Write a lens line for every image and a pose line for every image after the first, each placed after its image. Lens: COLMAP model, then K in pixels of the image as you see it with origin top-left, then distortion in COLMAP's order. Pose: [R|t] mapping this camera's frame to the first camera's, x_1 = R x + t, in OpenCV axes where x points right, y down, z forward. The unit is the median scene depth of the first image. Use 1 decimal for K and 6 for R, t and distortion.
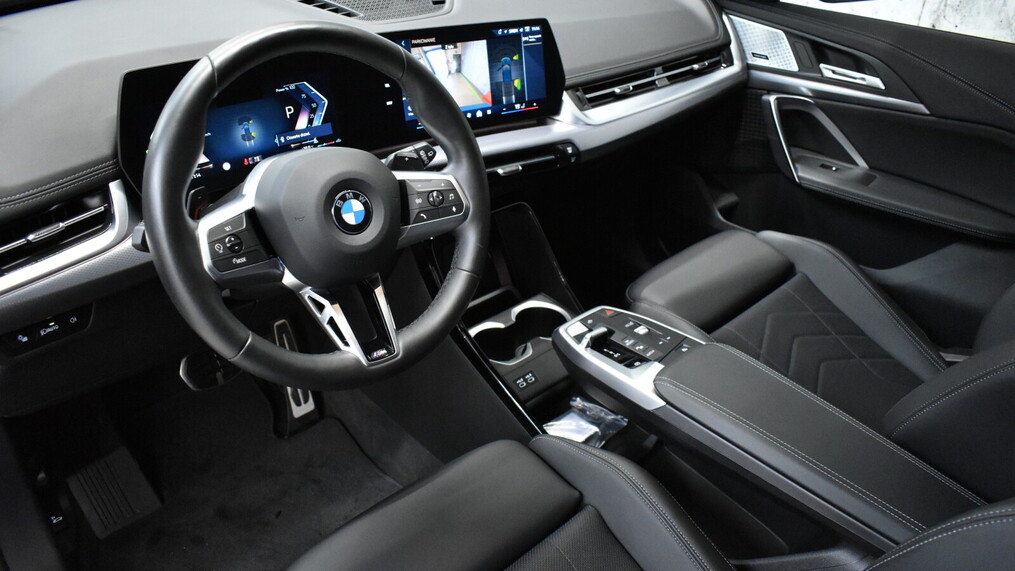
lens RADIAL K [[771.0, 0, 507.5], [0, 771.0, 285.5], [0, 0, 1]] dist [-0.002790, -0.000091]
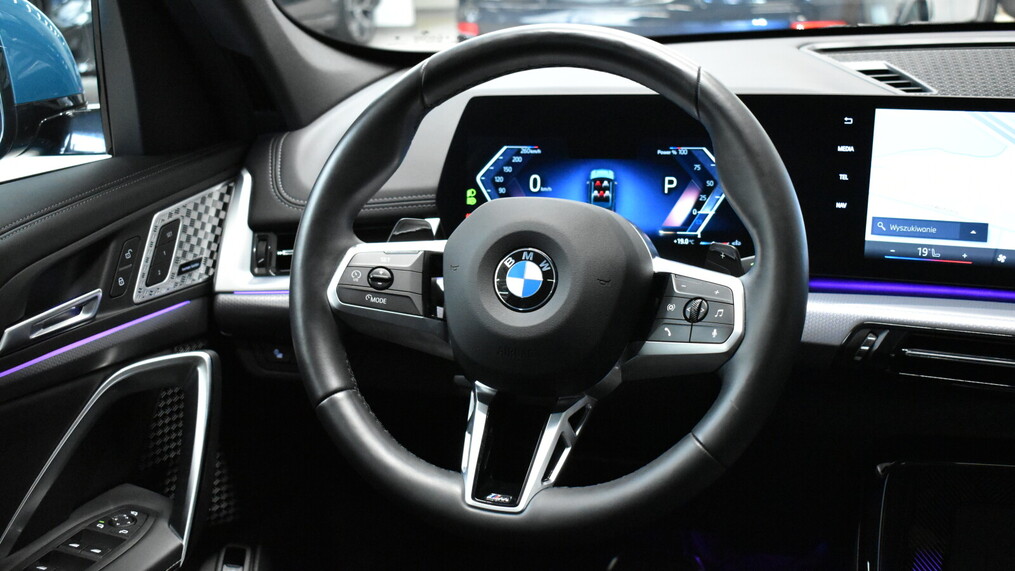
lens RADIAL K [[1242.8, 0, 507.5], [0, 1242.8, 285.5], [0, 0, 1]] dist [-0.026449, 0.006199]
pose [[0.511995, 0.150493, -0.845703, 0.593318], [-0.396661, 0.914699, -0.077371, 0.001041], [0.761919, 0.375071, 0.528016, 0.333110]]
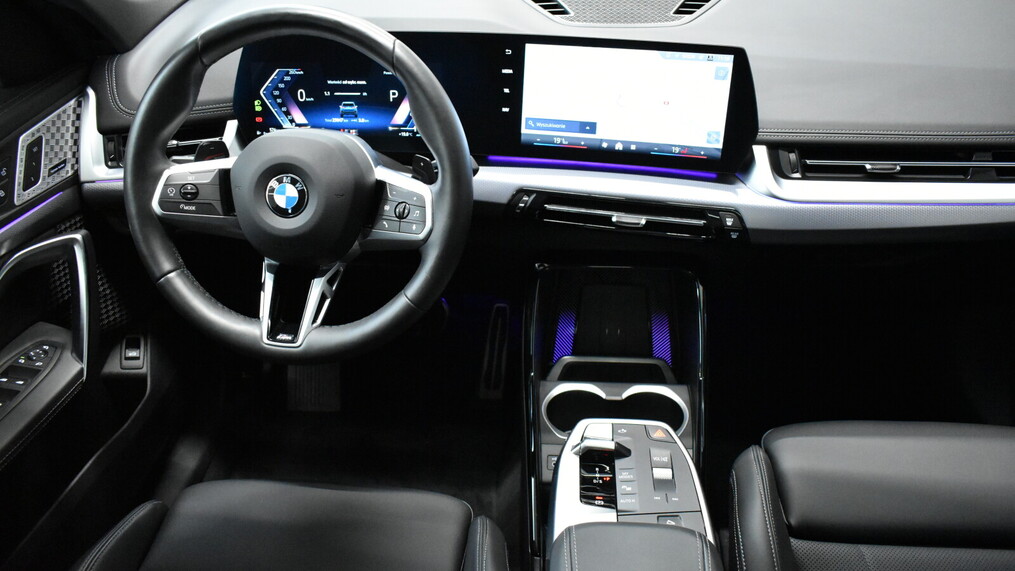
lens RADIAL K [[804.2, 0, 507.5], [0, 804.2, 285.5], [0, 0, 1]] dist [-0.005809, 0.001413]
pose [[0.663445, 0.347033, -0.662879, 0.604381], [-0.343963, 0.928231, 0.141695, -0.193289], [0.664478, 0.133999, 0.735196, 0.350139]]
